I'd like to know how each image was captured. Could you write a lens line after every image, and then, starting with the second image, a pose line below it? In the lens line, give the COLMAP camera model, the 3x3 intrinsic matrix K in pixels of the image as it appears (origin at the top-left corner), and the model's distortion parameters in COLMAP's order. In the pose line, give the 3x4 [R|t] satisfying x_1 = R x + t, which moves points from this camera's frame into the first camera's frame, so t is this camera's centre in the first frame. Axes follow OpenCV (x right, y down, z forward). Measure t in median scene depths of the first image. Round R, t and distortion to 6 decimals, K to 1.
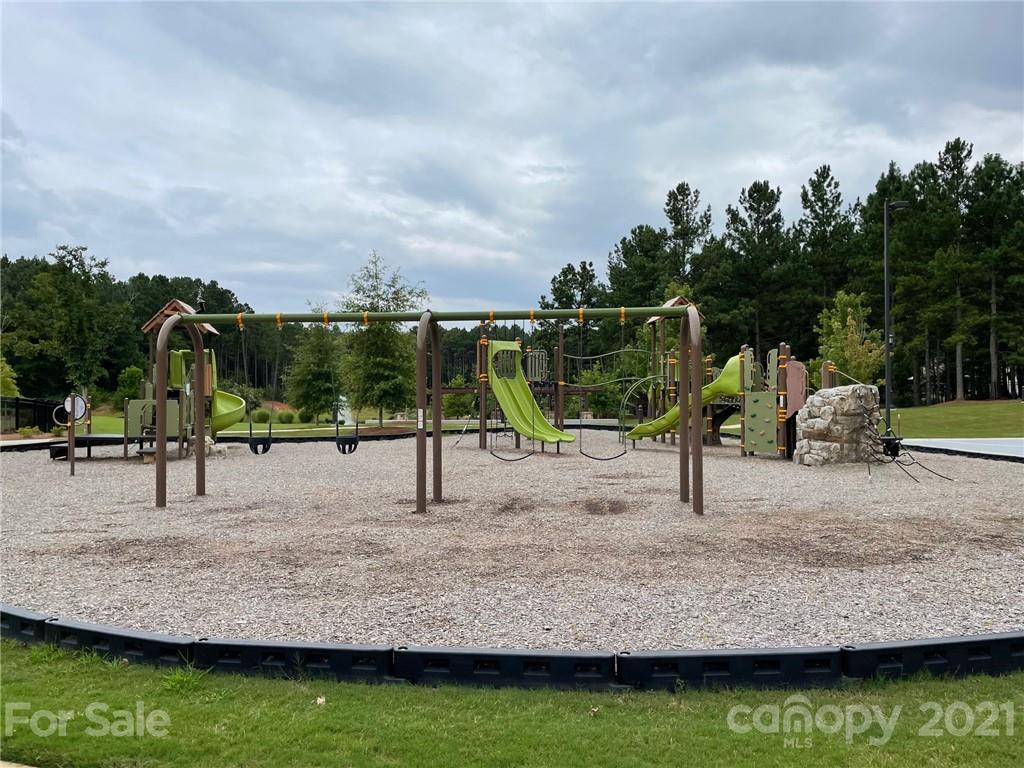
lens RADIAL K [[762.7, 0, 510.3], [0, 762.7, 386.4], [0, 0, 1]] dist [0.068622, -0.083929]
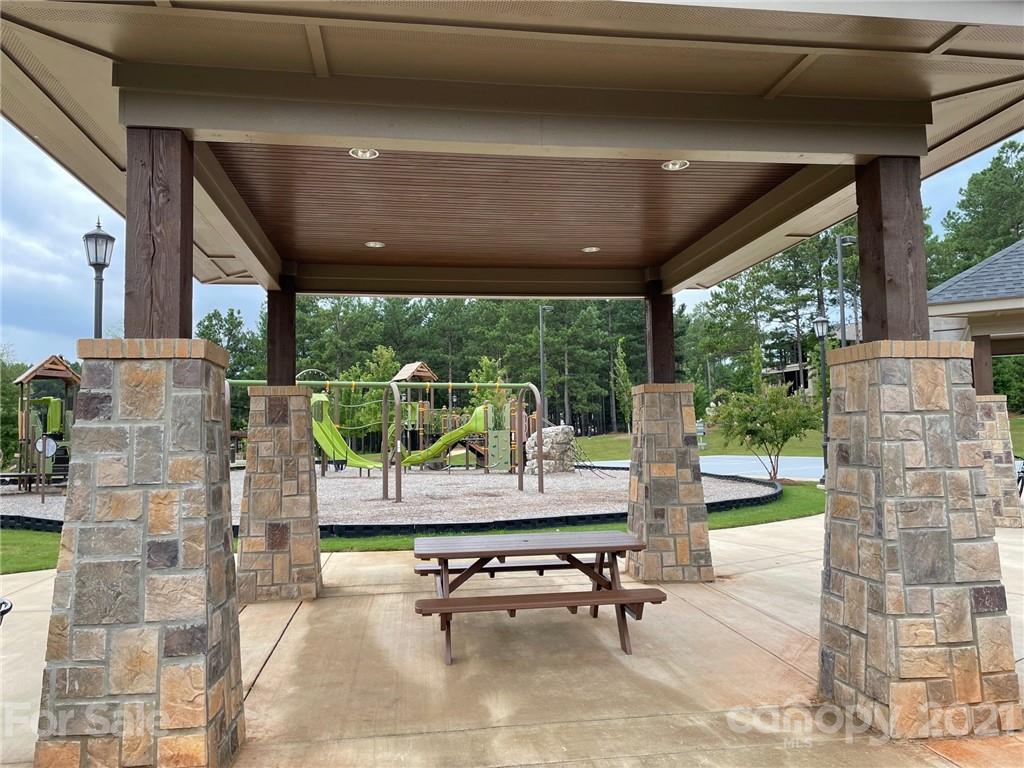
lens RADIAL K [[762.7, 0, 514.4], [0, 762.7, 383.9], [0, 0, 1]] dist [0.068622, -0.083929]
pose [[0.857573, 0.024514, 0.513778, -0.154301], [0.005784, 0.998341, -0.057288, 0.000345], [-0.514330, 0.052101, 0.856008, -0.119599]]
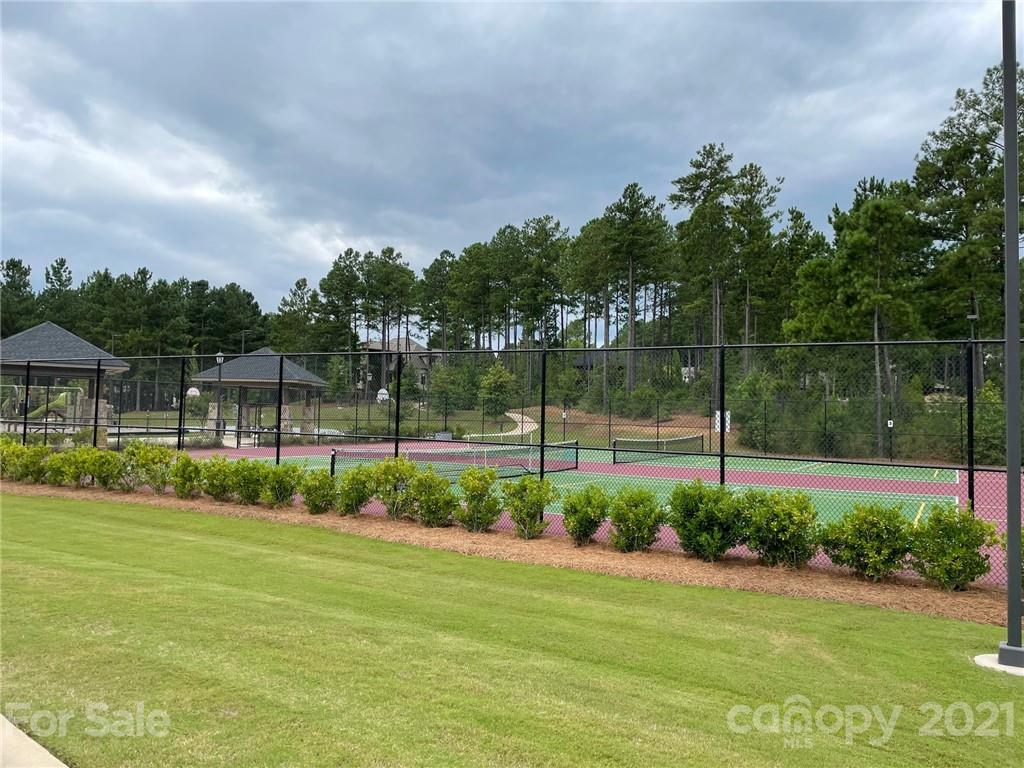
lens RADIAL K [[762.7, 0, 517.1], [0, 762.7, 384.4], [0, 0, 1]] dist [0.068622, -0.083929]
pose [[0.554297, 0.052715, 0.830648, -0.422557], [-0.038566, 0.998547, -0.037635, -0.010398], [-0.831425, -0.011173, 0.555524, -0.727926]]
